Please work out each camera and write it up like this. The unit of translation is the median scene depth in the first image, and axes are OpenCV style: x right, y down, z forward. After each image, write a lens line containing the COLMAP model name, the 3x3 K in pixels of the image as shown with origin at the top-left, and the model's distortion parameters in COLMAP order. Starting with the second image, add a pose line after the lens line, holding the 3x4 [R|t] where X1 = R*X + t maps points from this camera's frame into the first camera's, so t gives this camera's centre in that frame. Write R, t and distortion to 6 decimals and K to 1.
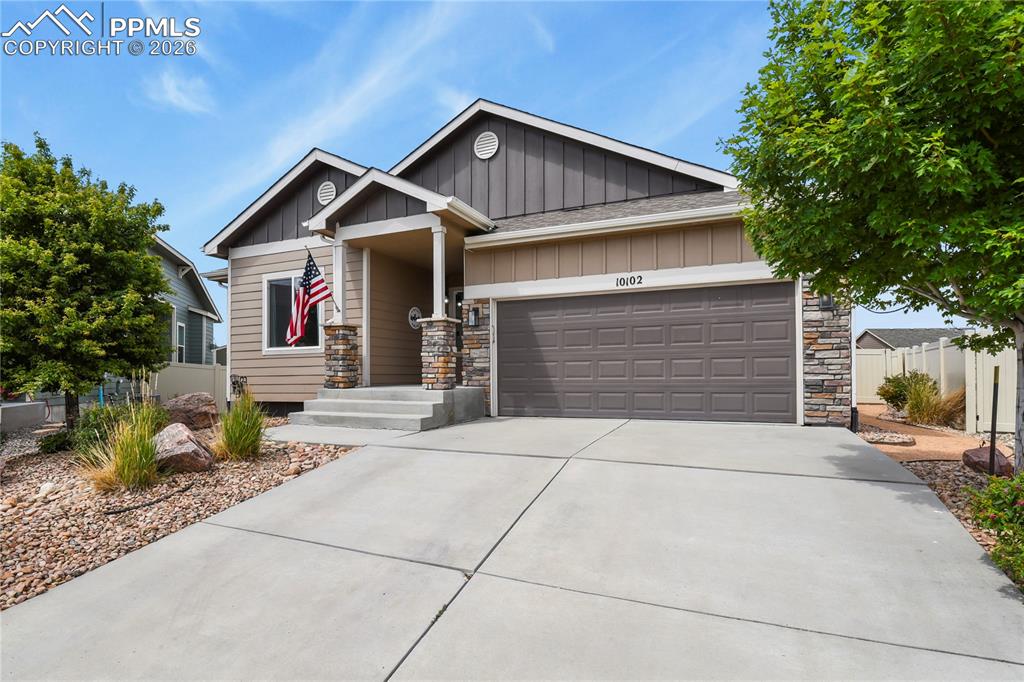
lens RADIAL K [[505.9, 0, 512.1], [0, 505.9, 361.7], [0, 0, 1]] dist [-0.002888, -0.000358]
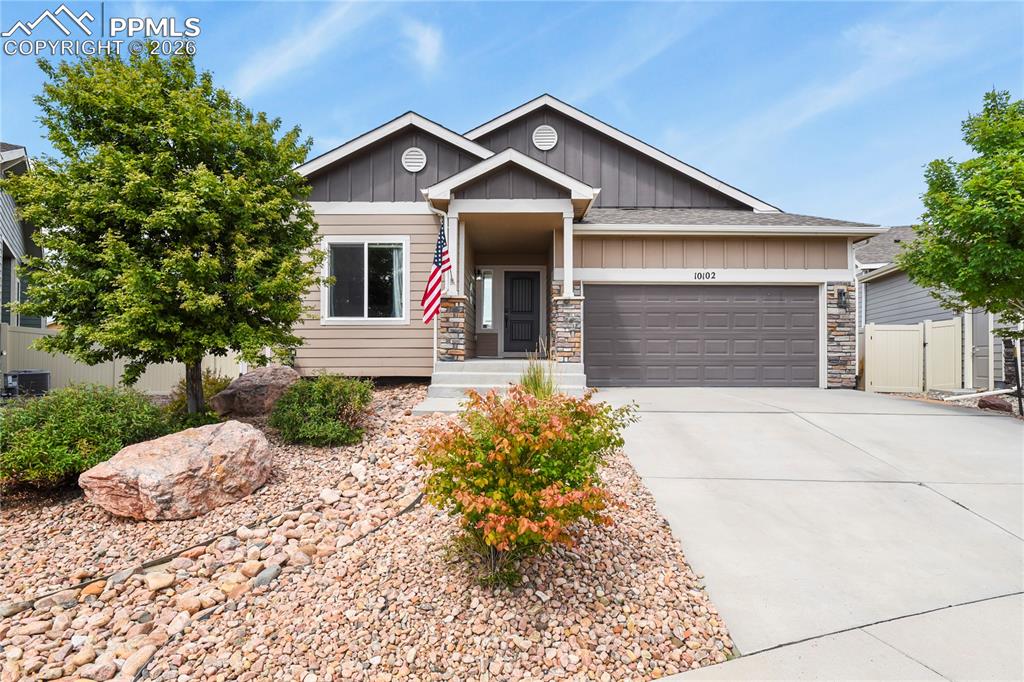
lens RADIAL K [[498.0, 0, 518.0], [0, 498.0, 340.6], [0, 0, 1]] dist [-0.003878, -0.000847]
pose [[0.919886, 0.021263, 0.391609, -0.654362], [-0.021390, 0.999763, -0.004038, 0.014190], [-0.391602, -0.004662, 0.920123, 0.055064]]
